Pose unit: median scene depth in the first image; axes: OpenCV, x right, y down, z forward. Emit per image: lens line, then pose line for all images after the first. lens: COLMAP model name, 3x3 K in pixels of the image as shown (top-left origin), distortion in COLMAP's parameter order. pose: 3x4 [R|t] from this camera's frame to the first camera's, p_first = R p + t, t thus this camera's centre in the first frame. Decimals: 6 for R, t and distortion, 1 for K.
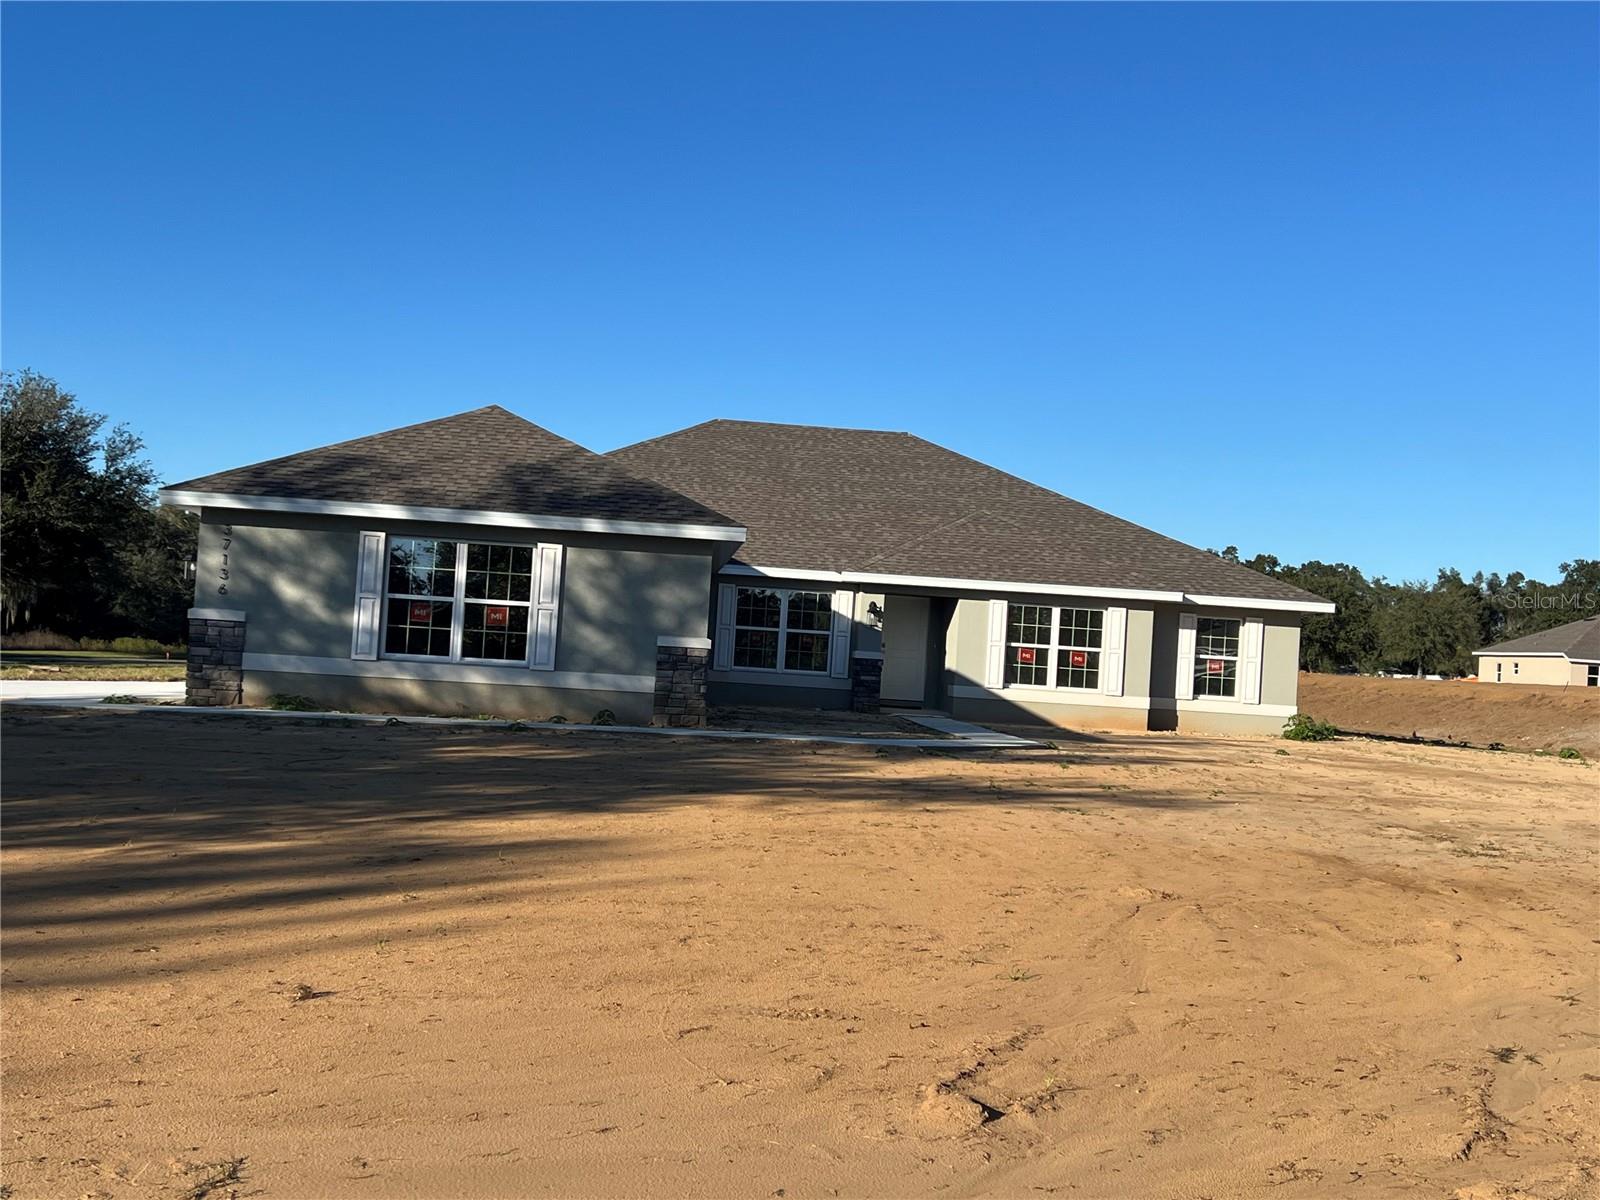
lens RADIAL K [[1730.5, 0, 800.0], [0, 1730.5, 600.0], [0, 0, 1]] dist [0.188940, -0.673016]
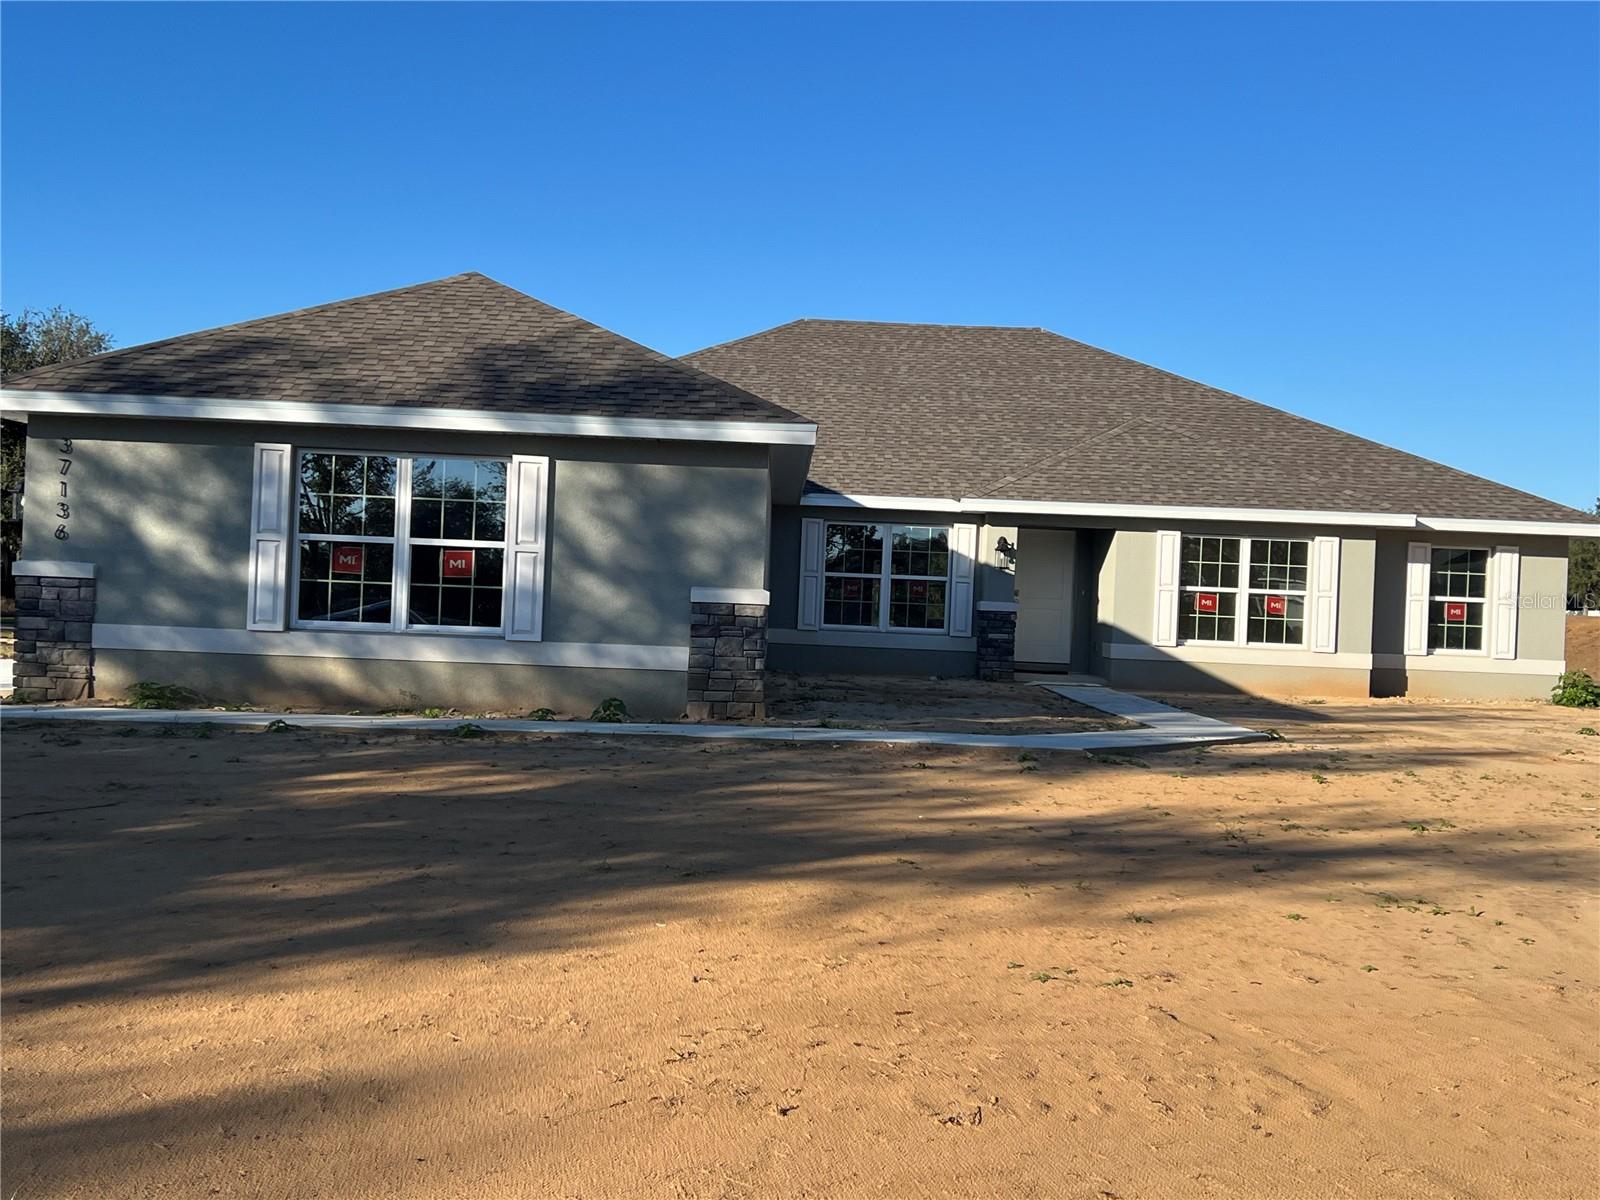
lens RADIAL K [[1730.5, 0, 800.0], [0, 1730.5, 600.0], [0, 0, 1]] dist [0.188940, -0.673016]
pose [[0.997348, -0.020756, -0.069760, 0.005608], [0.022773, 0.999342, 0.028241, 0.005200], [0.069127, -0.029755, 0.997164, 0.224655]]
